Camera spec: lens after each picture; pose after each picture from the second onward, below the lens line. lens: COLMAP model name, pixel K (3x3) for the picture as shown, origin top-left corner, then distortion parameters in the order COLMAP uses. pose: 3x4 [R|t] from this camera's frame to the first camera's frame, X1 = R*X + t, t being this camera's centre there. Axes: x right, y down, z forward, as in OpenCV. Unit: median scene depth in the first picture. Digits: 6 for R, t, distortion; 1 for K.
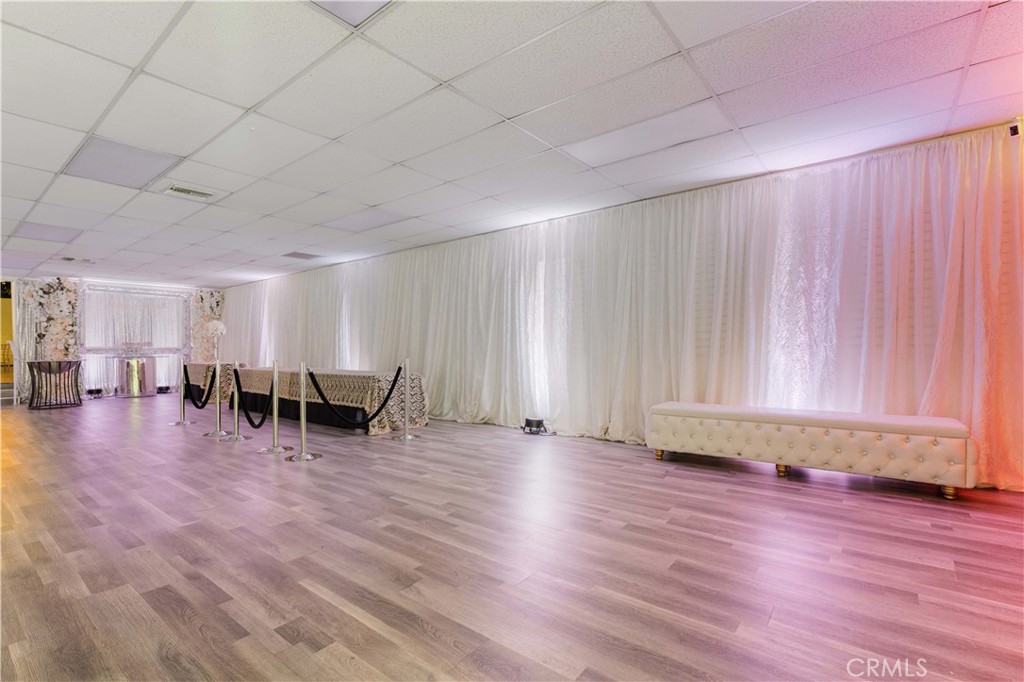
lens RADIAL K [[458.6, 0, 506.0], [0, 458.6, 378.4], [0, 0, 1]] dist [0.000749, 0.000010]
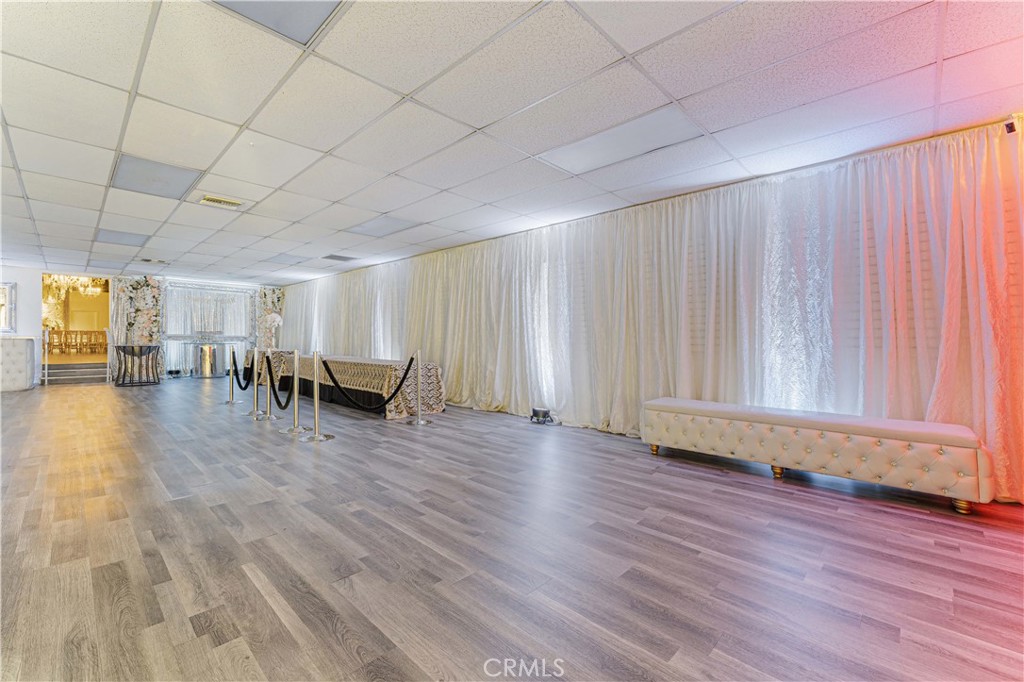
lens RADIAL K [[410.3, 0, 512.0], [0, 410.3, 341.0], [0, 0, 1]] dist [0.001045, 0.000064]
pose [[0.995263, 0.019200, -0.095303, 0.118465], [-0.025590, 0.997472, -0.066287, -0.006623], [0.093790, 0.068412, 0.993239, 0.056988]]
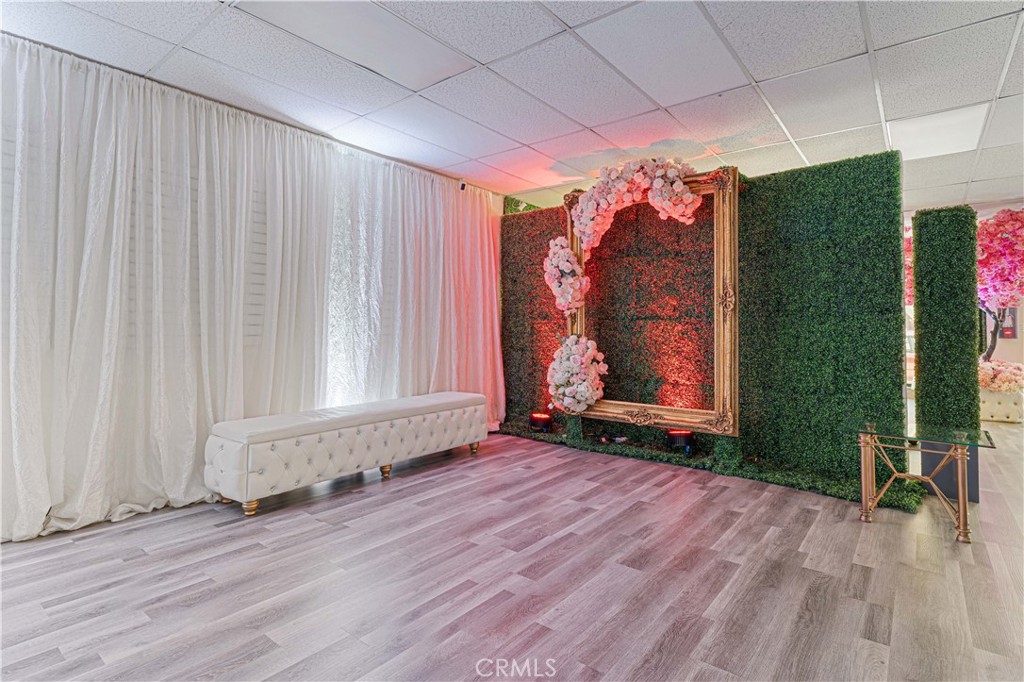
lens RADIAL K [[504.0, 0, 531.6], [0, 504.0, 338.1], [0, 0, 1]] dist [-0.002256, -0.000289]
pose [[0.010607, -0.004989, 0.999931, -0.412219], [0.064321, 0.997920, 0.004296, -0.052300], [-0.997873, 0.064271, 0.010906, 0.698072]]
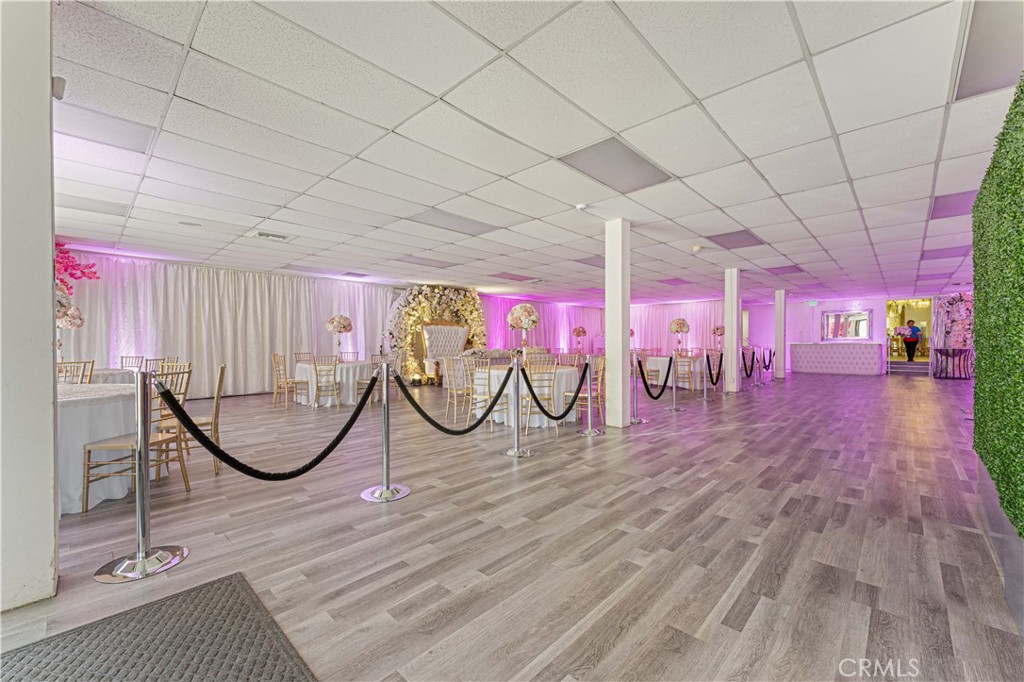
lens RADIAL K [[417.9, 0, 518.1], [0, 417.9, 347.3], [0, 0, 1]] dist [0.001126, -0.000036]
pose [[-0.095667, 0.020839, -0.995195, 0.785322], [-0.065774, 0.997464, 0.027209, 0.019058], [0.993238, 0.068061, -0.094053, -0.435386]]
